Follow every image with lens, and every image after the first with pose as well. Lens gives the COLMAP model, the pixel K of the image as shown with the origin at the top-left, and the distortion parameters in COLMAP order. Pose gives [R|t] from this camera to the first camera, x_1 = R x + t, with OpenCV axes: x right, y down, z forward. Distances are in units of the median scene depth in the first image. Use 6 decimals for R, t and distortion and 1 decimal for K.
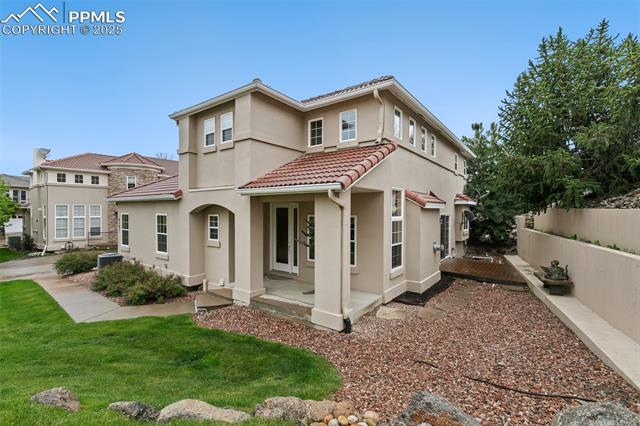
lens RADIAL K [[288.5, 0, 321.5], [0, 288.5, 212.3], [0, 0, 1]] dist [0.008806, -0.002322]
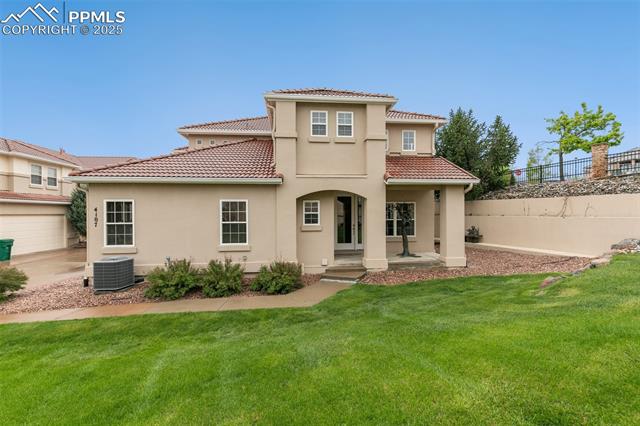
lens RADIAL K [[288.5, 0, 323.0], [0, 288.5, 213.3], [0, 0, 1]] dist [0.008806, -0.002322]
pose [[0.734036, -0.007418, 0.679070, -1.047099], [0.011584, 0.999932, -0.001598, 0.056078], [-0.679012, 0.009039, 0.734072, 0.196383]]
